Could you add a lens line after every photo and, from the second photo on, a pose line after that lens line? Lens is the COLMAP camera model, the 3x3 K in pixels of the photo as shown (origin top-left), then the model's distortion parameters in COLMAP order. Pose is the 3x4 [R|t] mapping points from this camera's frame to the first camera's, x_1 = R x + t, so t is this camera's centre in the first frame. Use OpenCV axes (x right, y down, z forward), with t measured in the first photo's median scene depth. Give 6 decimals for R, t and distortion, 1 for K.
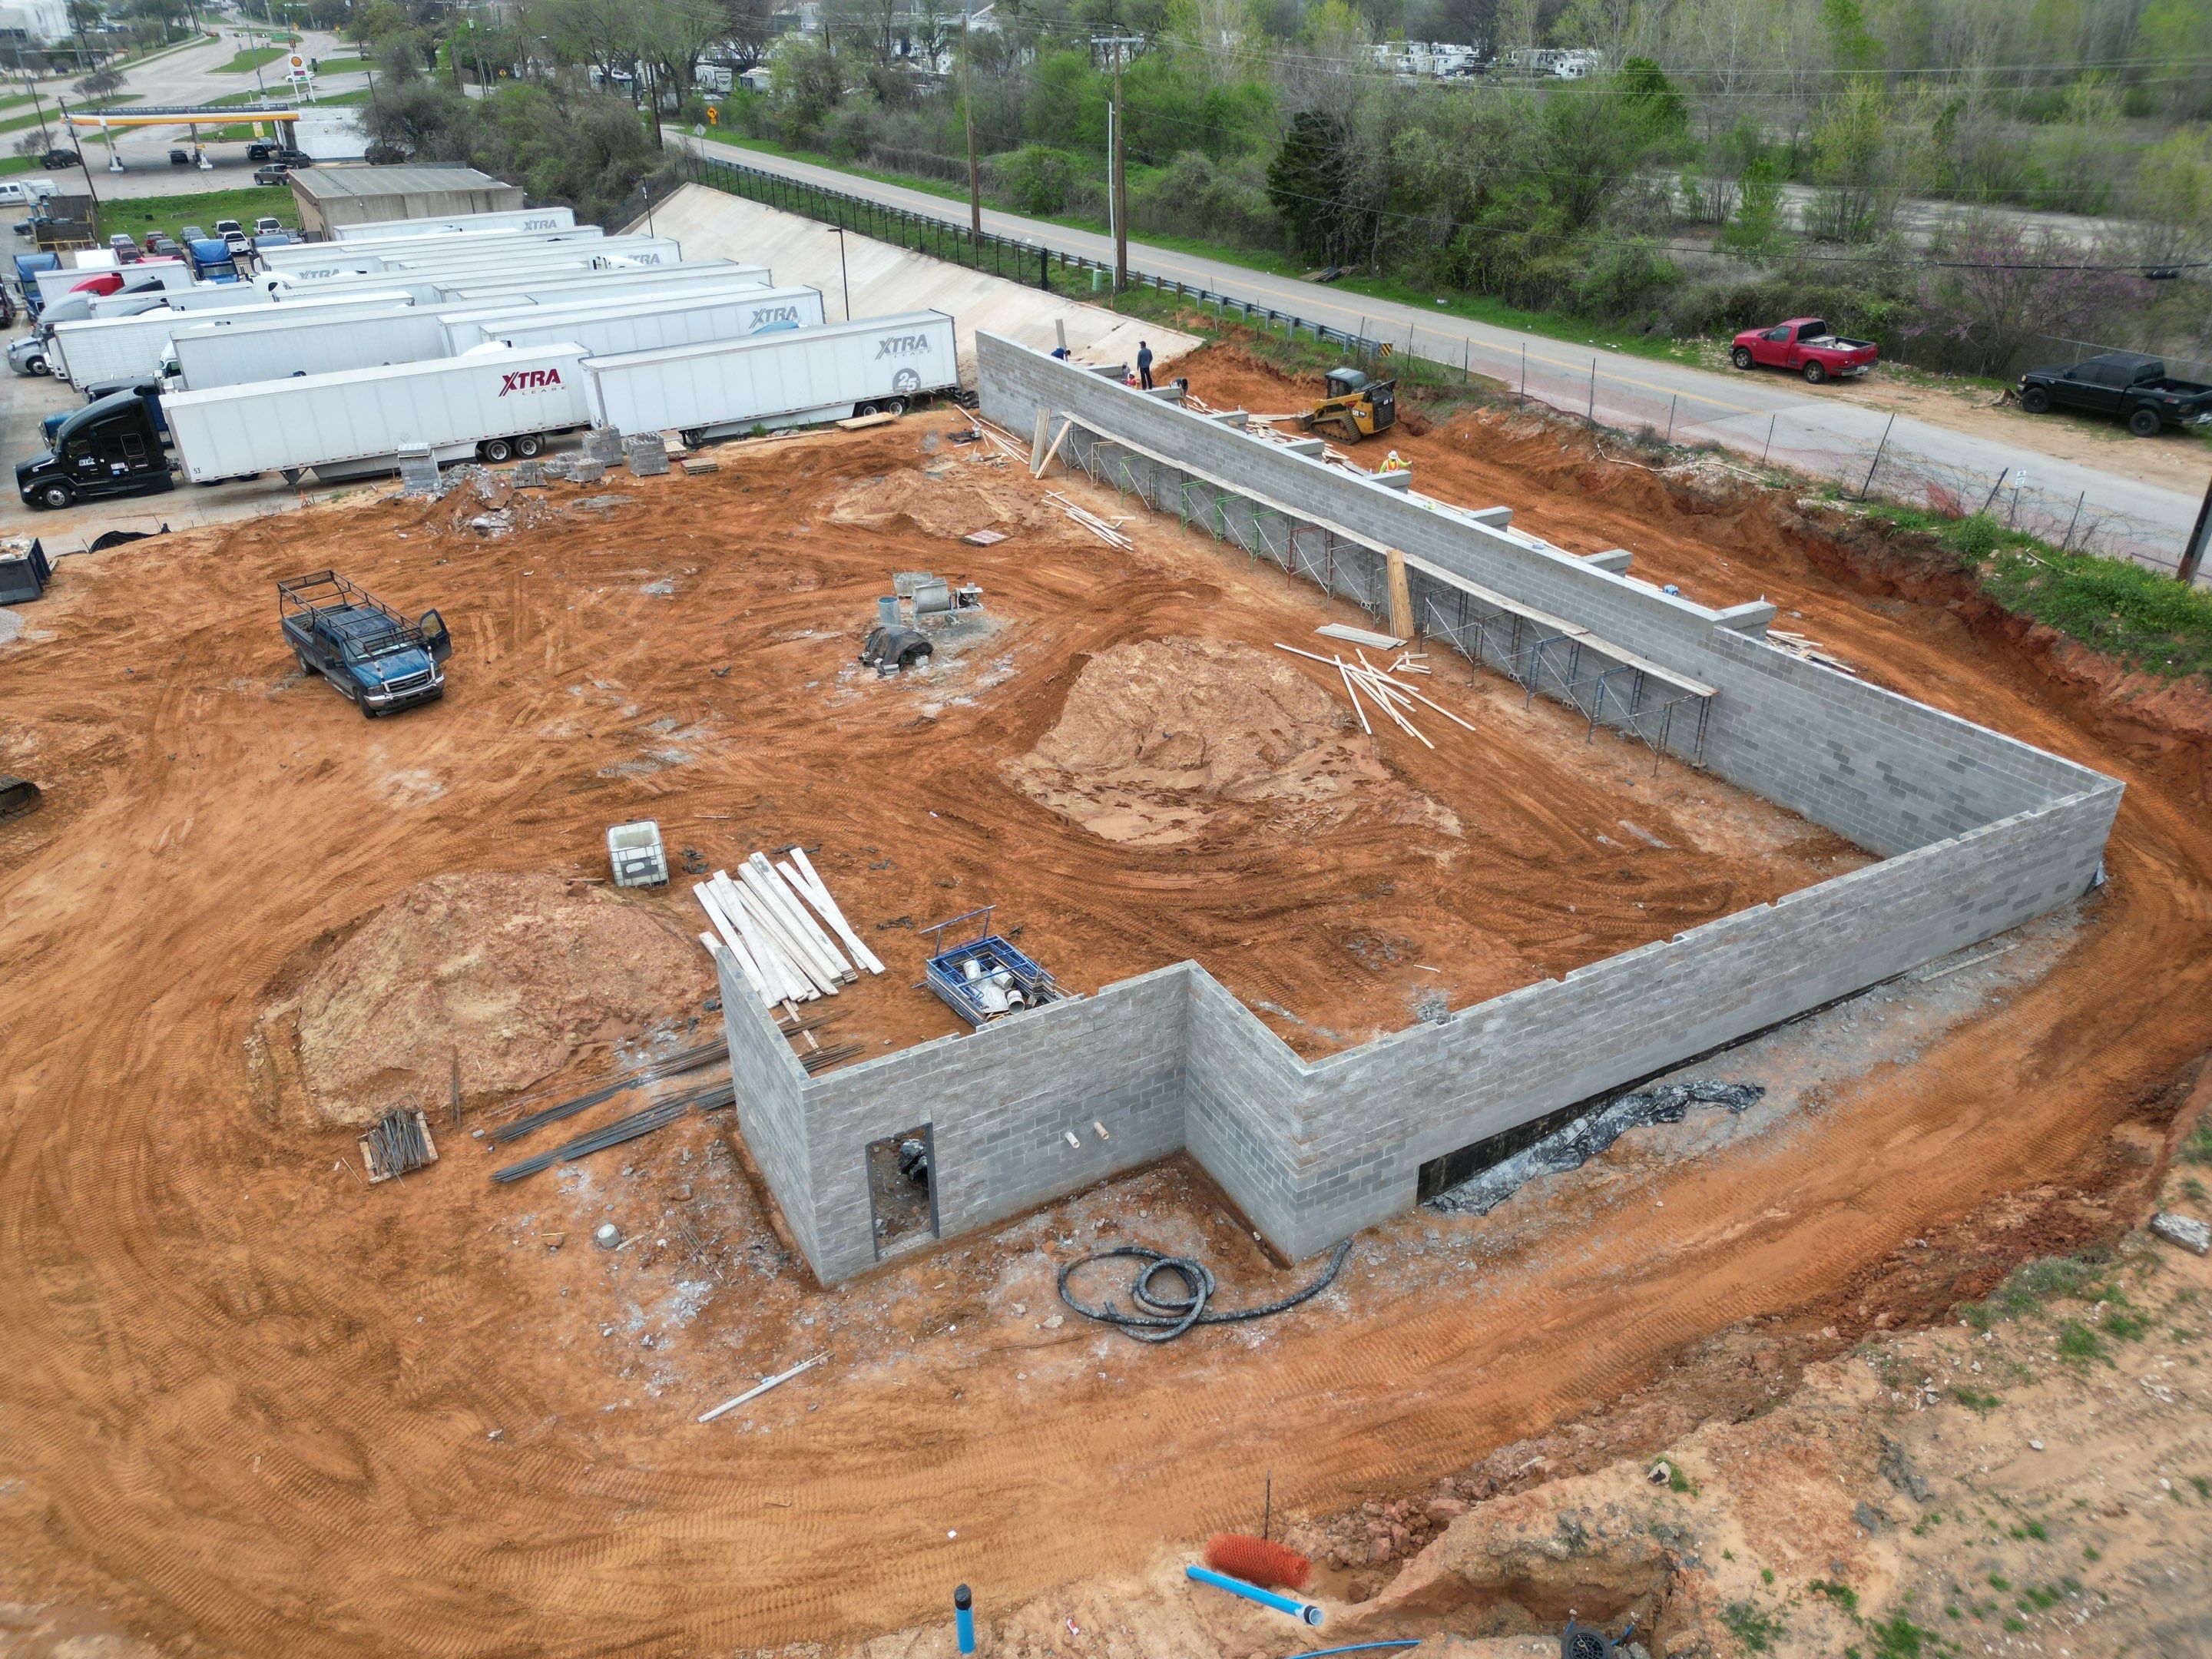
lens RADIAL K [[1562.6, 0, 1106.0], [0, 1562.6, 829.5], [0, 0, 1]] dist [0.062317, -0.053191]
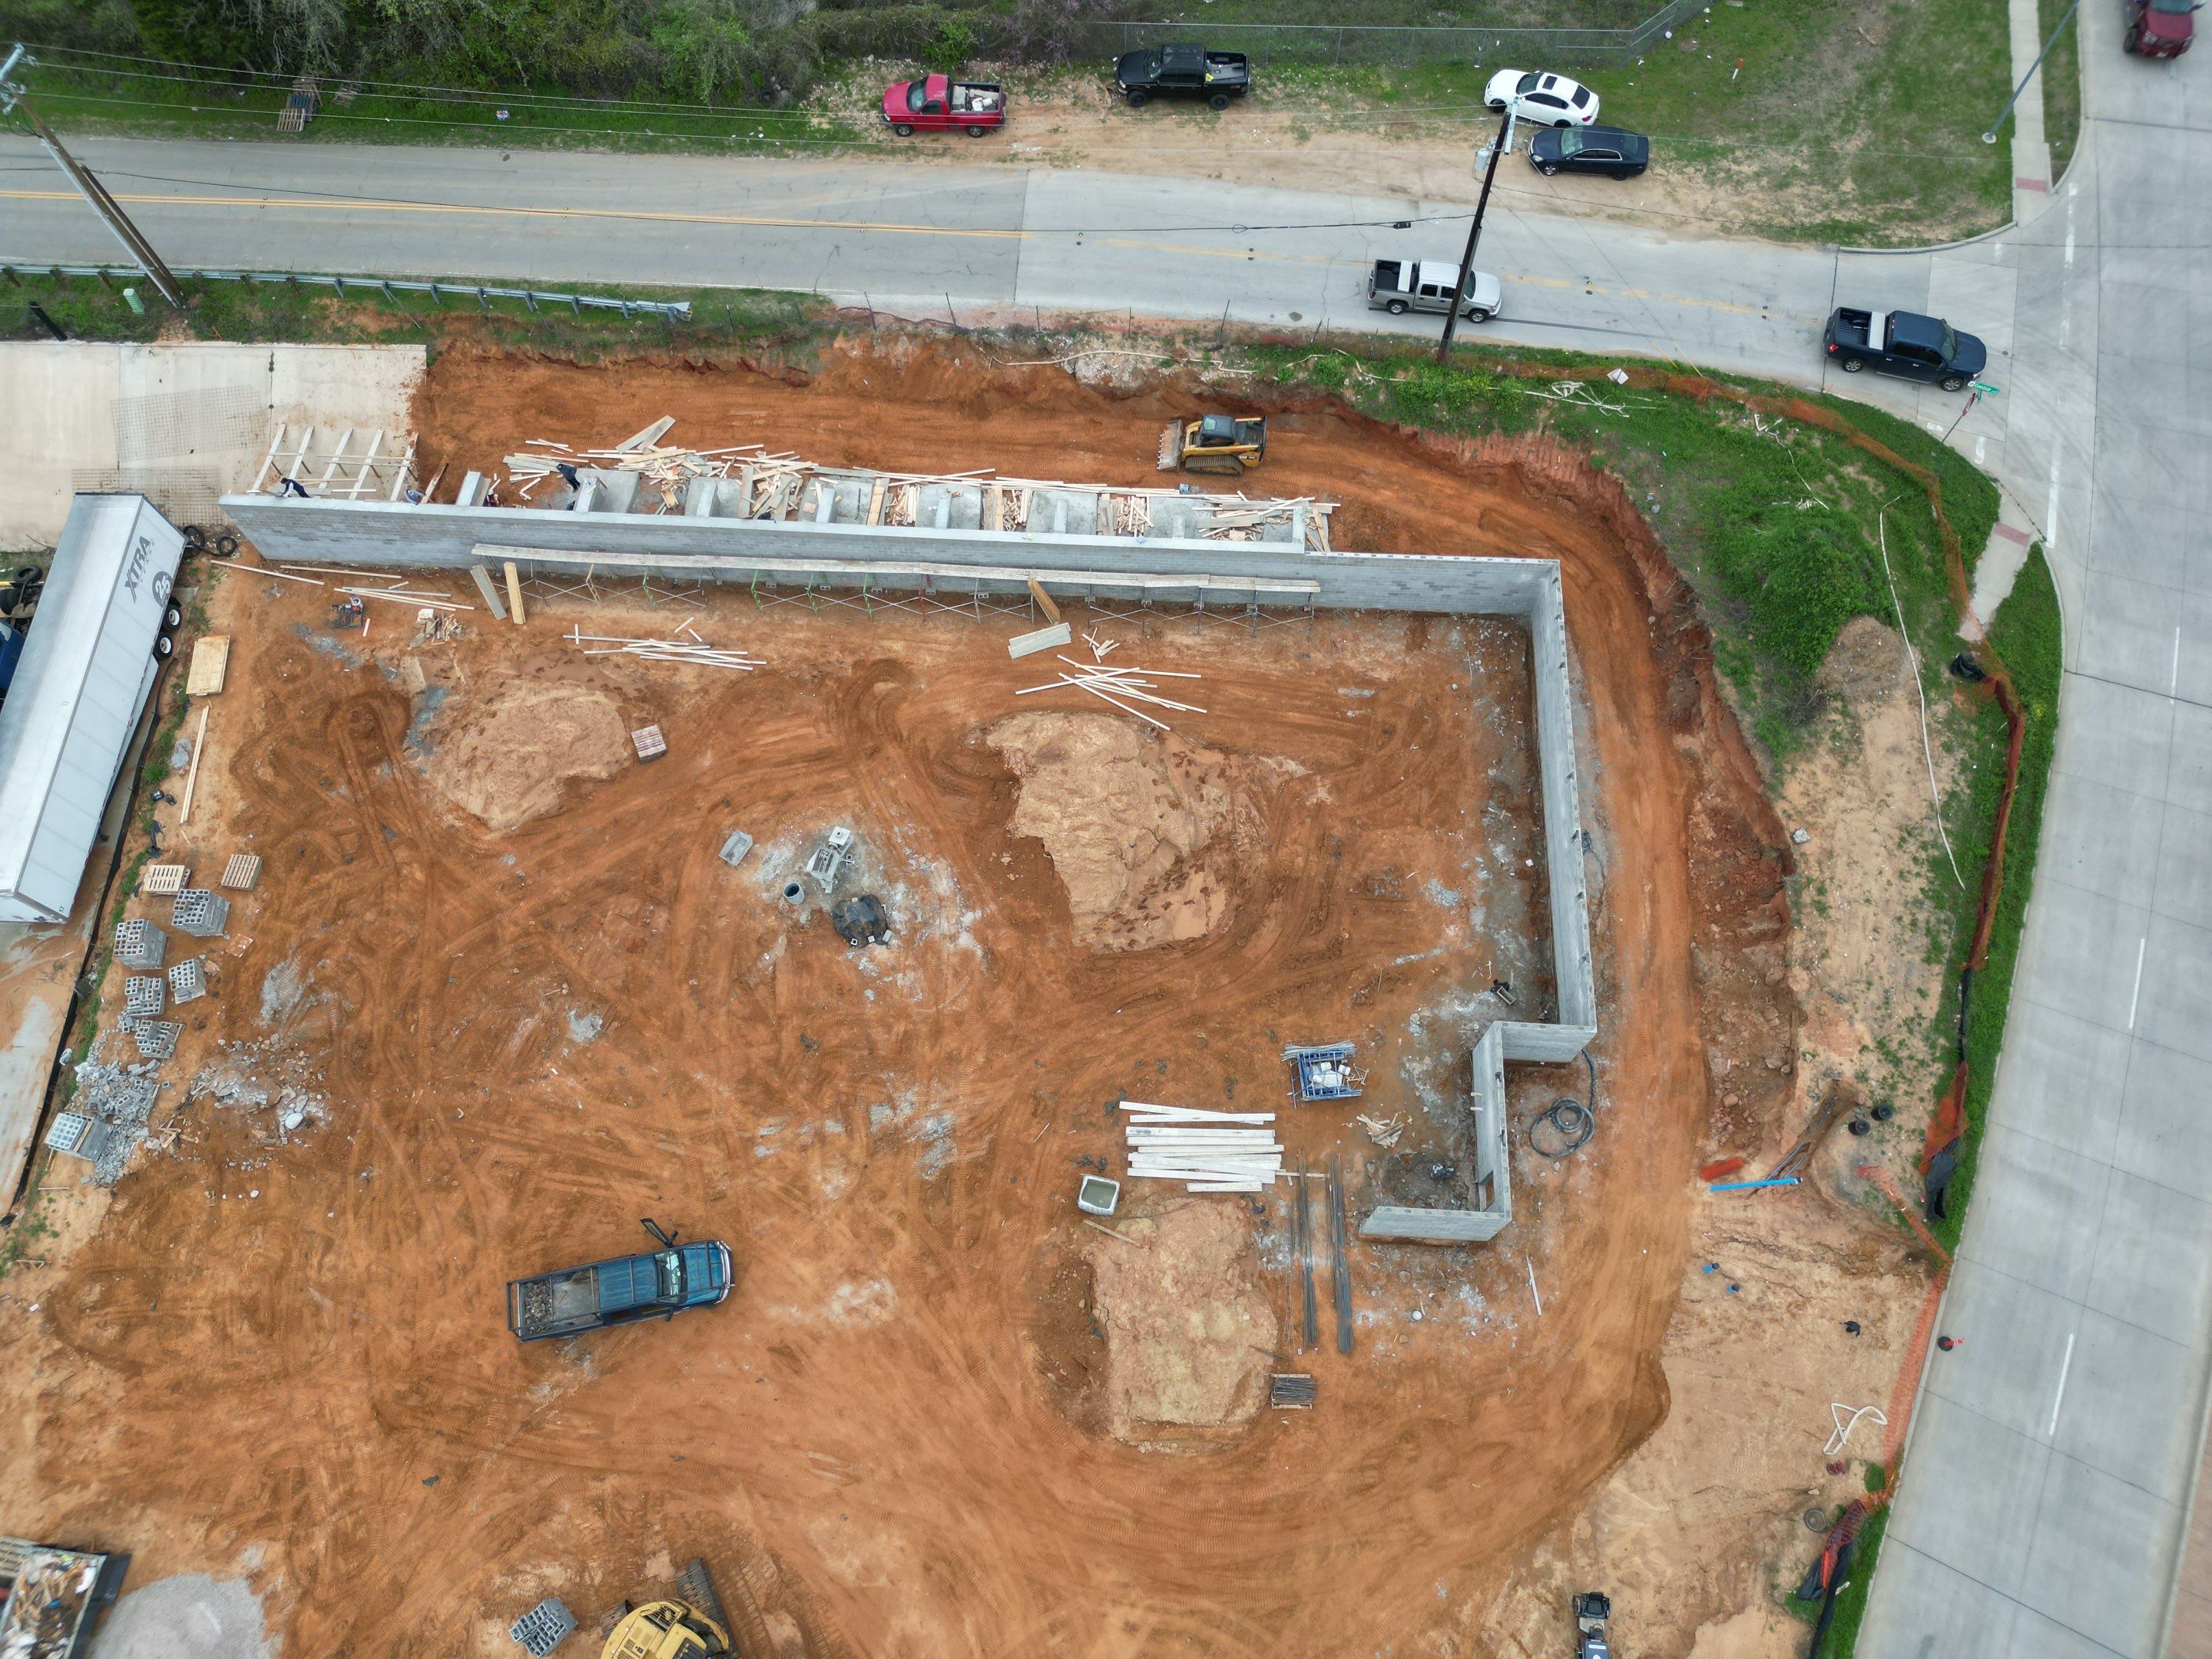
lens RADIAL K [[1550.2, 0, 1101.8], [0, 1550.2, 818.1], [0, 0, 1]] dist [0.089606, -0.138249]
pose [[0.524211, -0.773576, 0.356067, -0.503779], [0.399341, 0.592600, 0.699537, -1.170176], [-0.752150, -0.224513, 0.619568, 0.102782]]
